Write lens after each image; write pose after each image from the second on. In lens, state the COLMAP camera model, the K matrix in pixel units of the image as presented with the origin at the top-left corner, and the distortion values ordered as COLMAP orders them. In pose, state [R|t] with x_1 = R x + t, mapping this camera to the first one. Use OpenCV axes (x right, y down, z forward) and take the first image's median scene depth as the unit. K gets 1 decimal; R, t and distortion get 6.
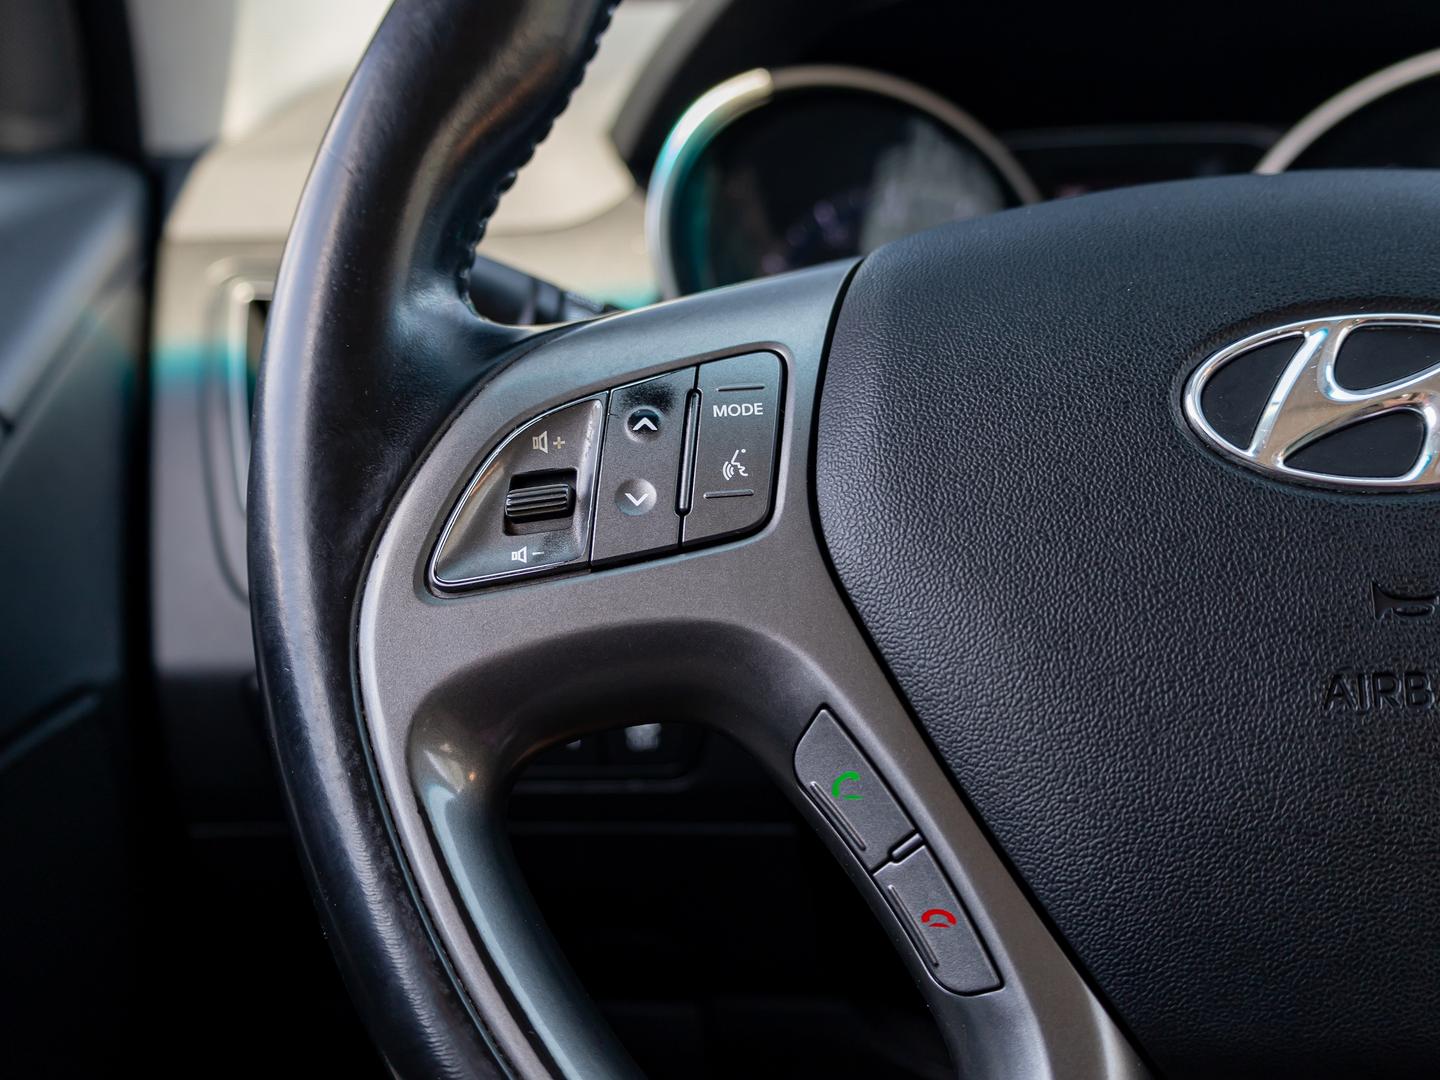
lens RADIAL K [[1666.4, 0, 767.9], [0, 1666.4, 520.5], [0, 0, 1]] dist [-0.075612, 0.089709]
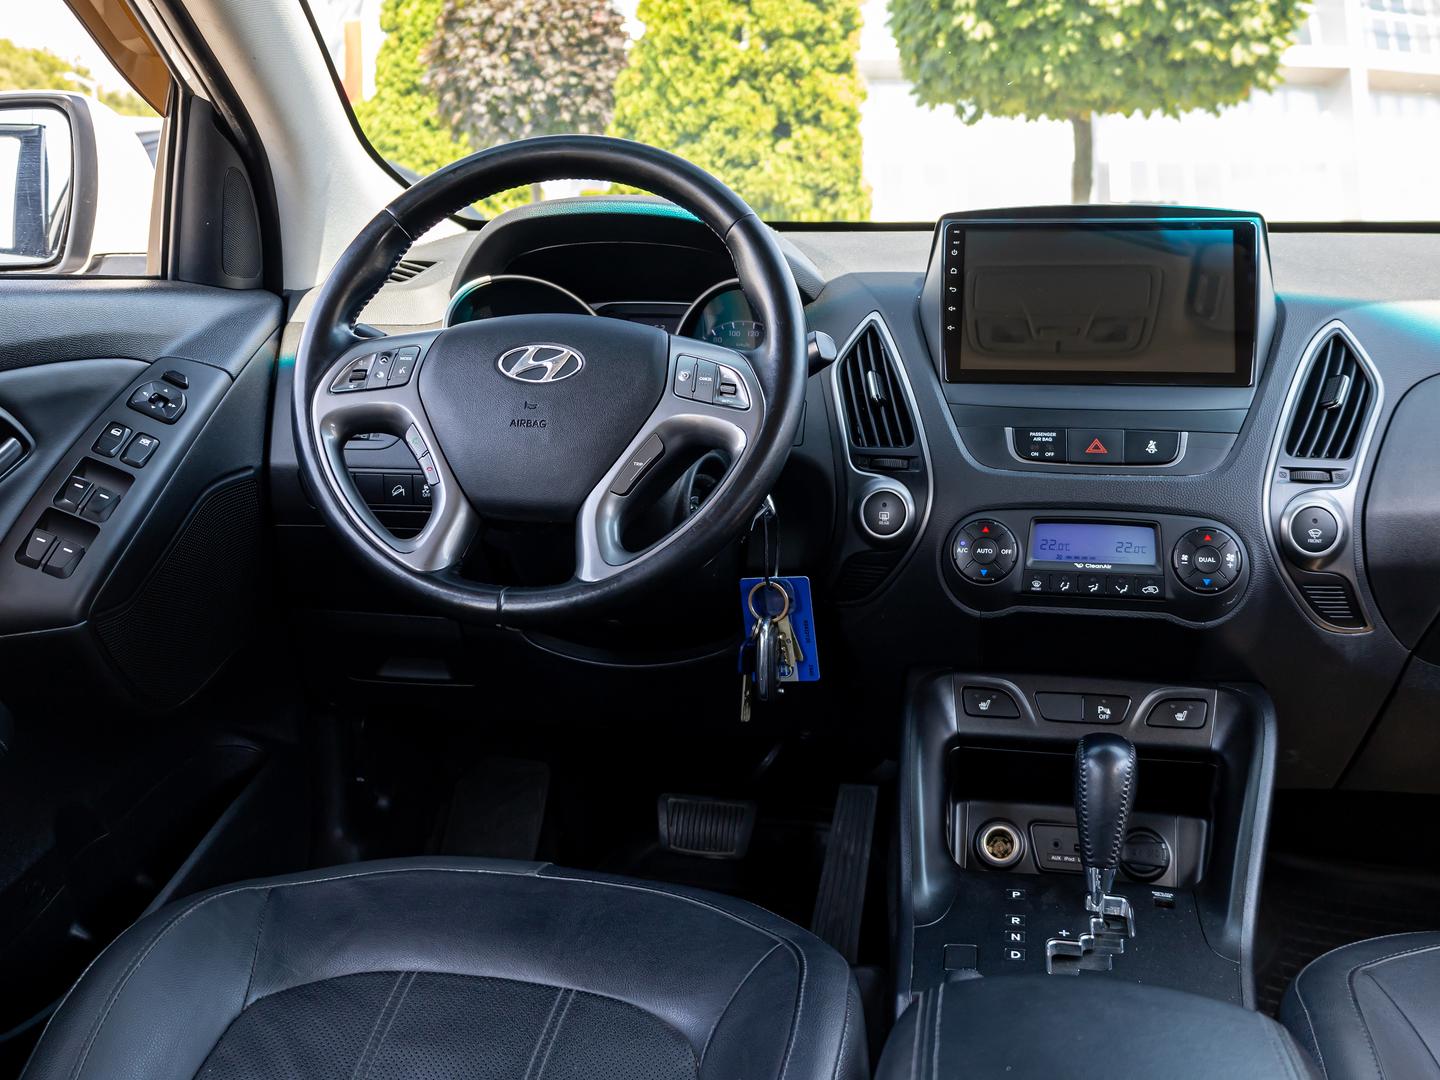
lens RADIAL K [[1514.3, 0, 661.6], [0, 1514.3, 538.9], [0, 0, 1]] dist [-0.001606, -0.002322]
pose [[0.988921, 0.094649, -0.114351, 1.119669], [-0.103558, 0.991818, -0.074653, 0.615188], [0.106350, 0.085668, 0.990631, -2.743318]]
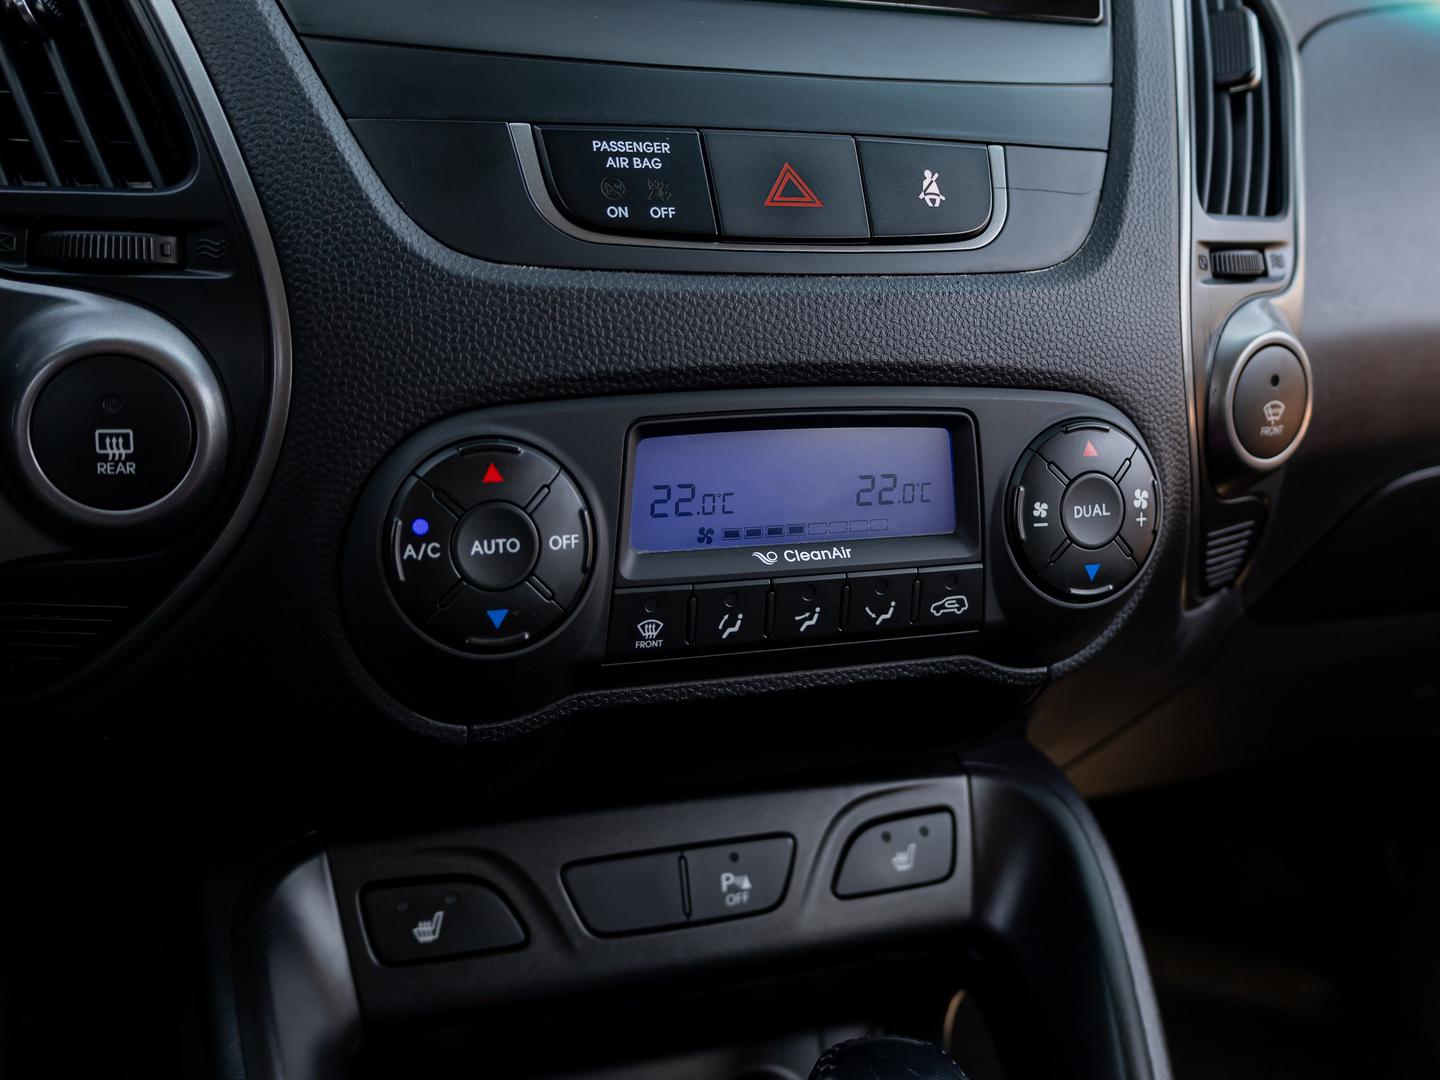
lens RADIAL K [[1666.4, 0, 767.9], [0, 1666.4, 520.5], [0, 0, 1]] dist [-0.075612, 0.089709]
pose [[0.854106, -0.017163, 0.519816, 1.018424], [-0.010346, 0.998697, 0.049975, 0.187597], [-0.519997, -0.048062, 0.852815, -0.011275]]
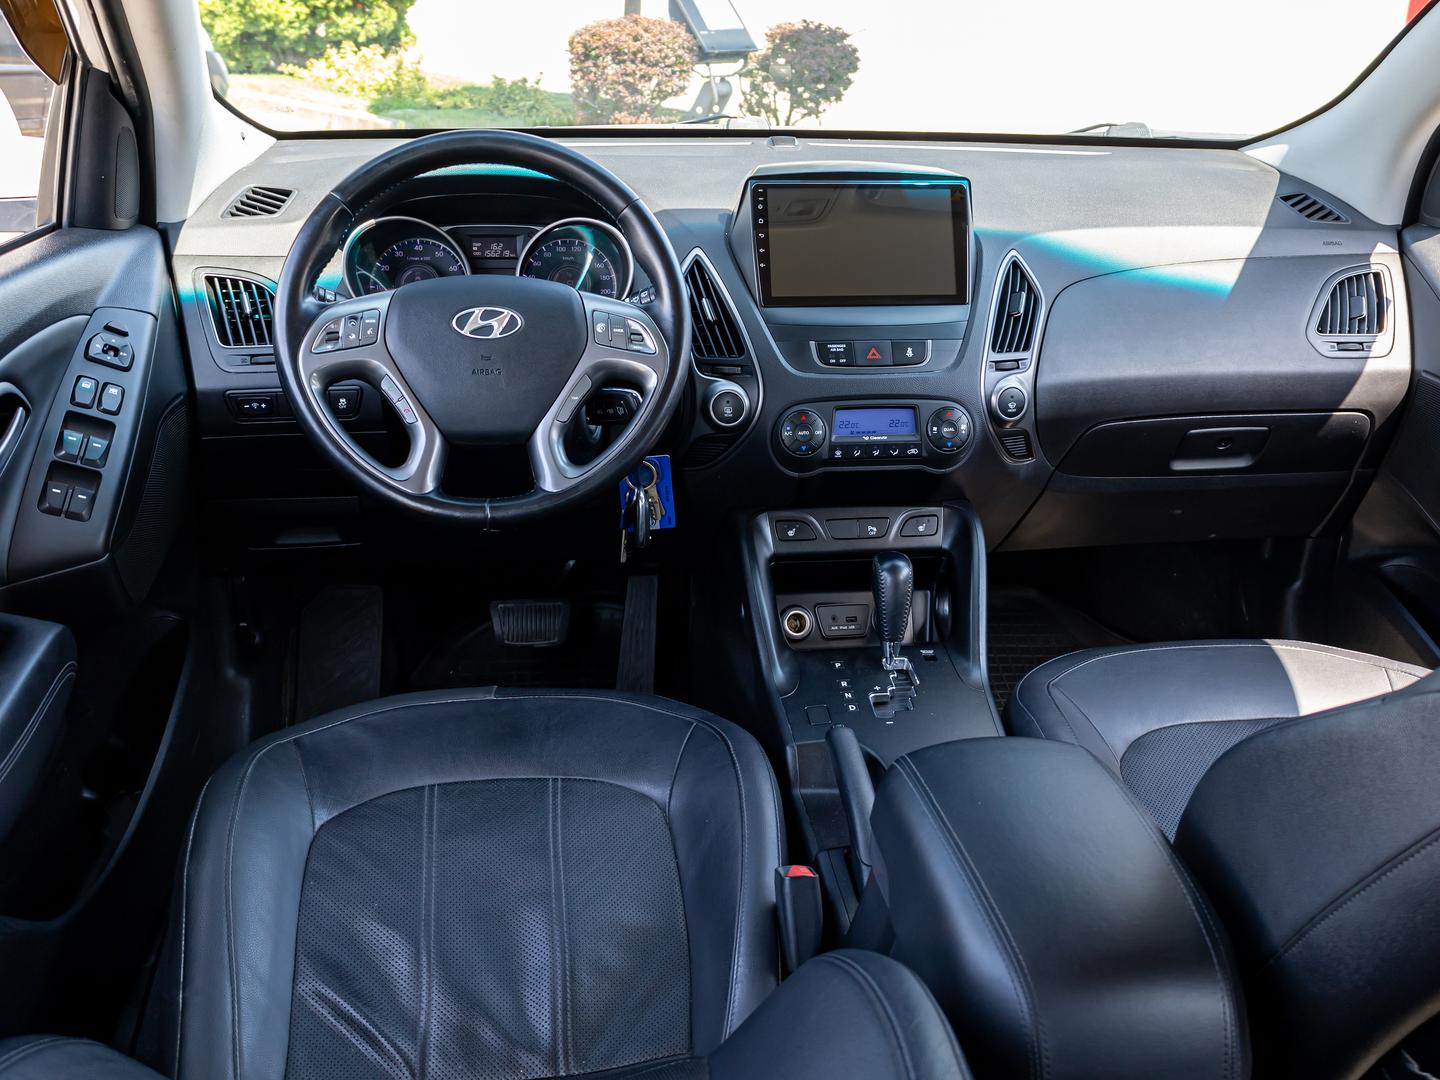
lens RADIAL K [[1405.2, 0, 720.0], [0, 1405.2, 540.0], [0, 0, 1]] dist [-0.016252, 0.000664]
pose [[0.970114, -0.002689, 0.242634, -0.024762], [-0.021889, 0.994892, 0.098544, 0.164069], [-0.241659, -0.100910, 0.965100, -3.680709]]
